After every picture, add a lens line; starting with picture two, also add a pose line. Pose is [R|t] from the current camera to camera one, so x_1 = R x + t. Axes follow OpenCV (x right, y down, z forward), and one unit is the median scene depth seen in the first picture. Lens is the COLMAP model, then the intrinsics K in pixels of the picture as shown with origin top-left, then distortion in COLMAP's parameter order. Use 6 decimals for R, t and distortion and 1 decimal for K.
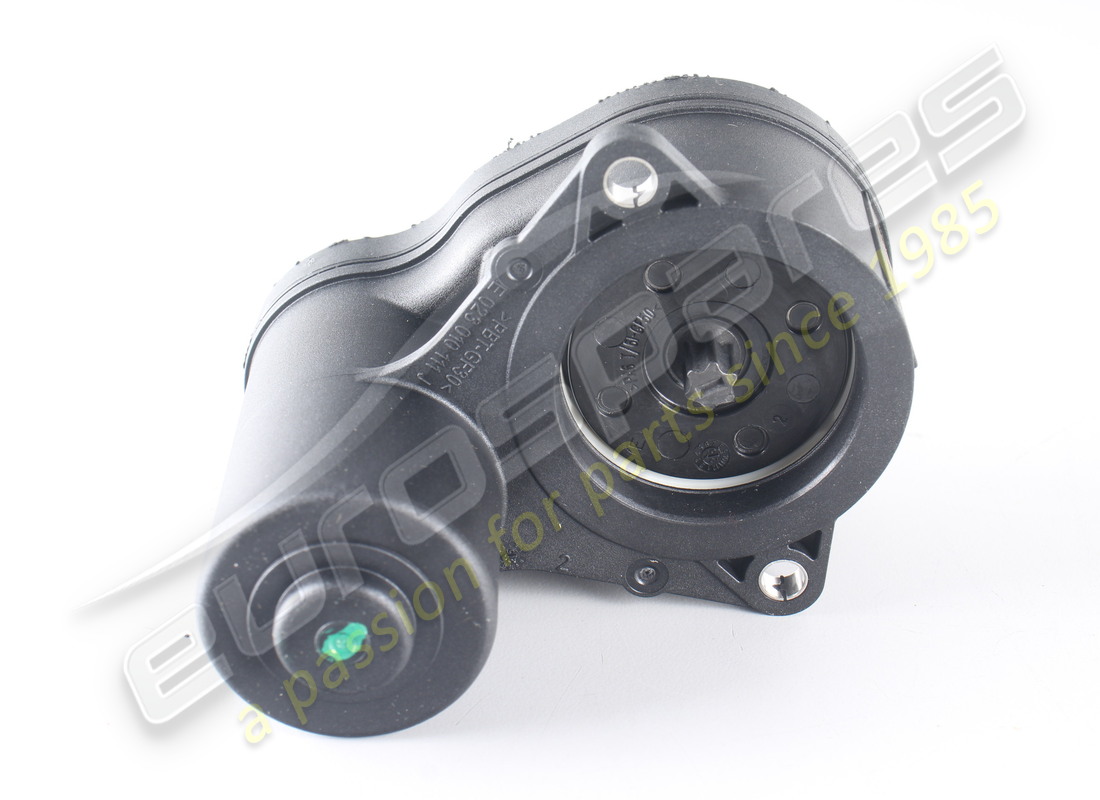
lens RADIAL K [[2240.6, 0, 550.0], [0, 2240.6, 400.0], [0, 0, 1]] dist [0.050911, 0.100483]
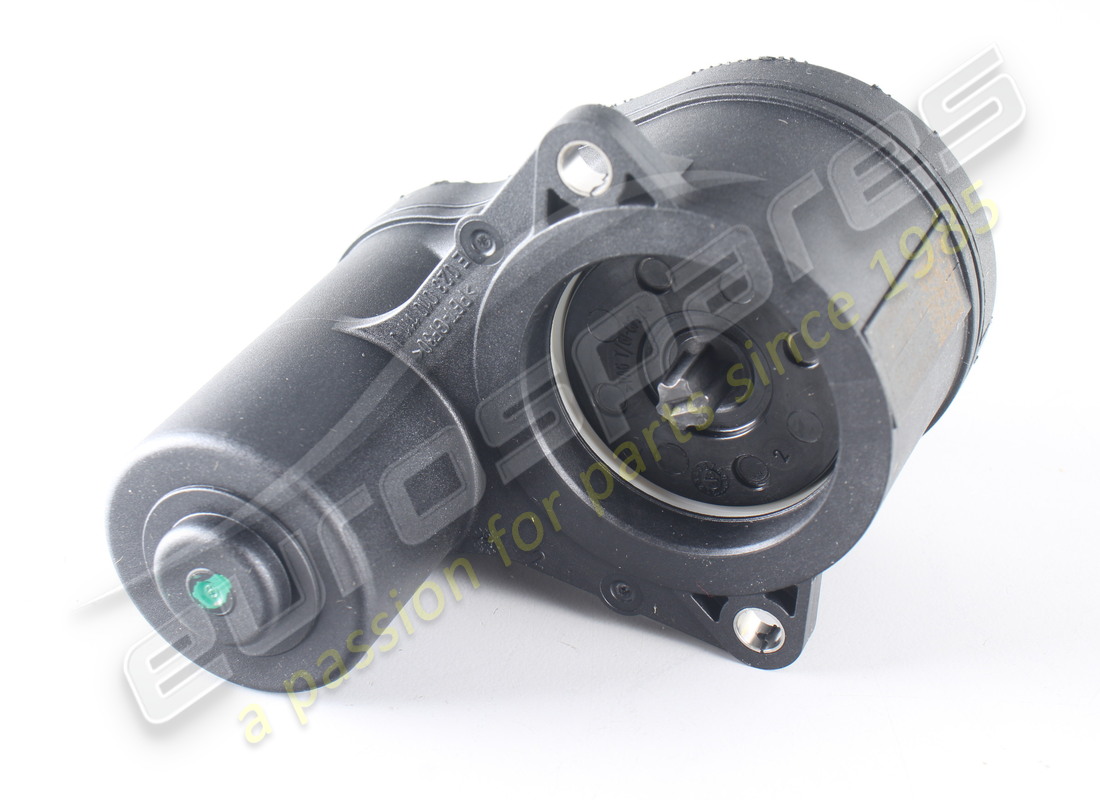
lens RADIAL K [[2240.6, 0, 550.0], [0, 2240.6, 400.0], [0, 0, 1]] dist [0.050911, 0.100483]
pose [[0.914857, 0.188829, -0.356903, 0.338726], [-0.171619, 0.981942, 0.079607, -0.069303], [0.365490, -0.011578, 0.930743, 0.136057]]
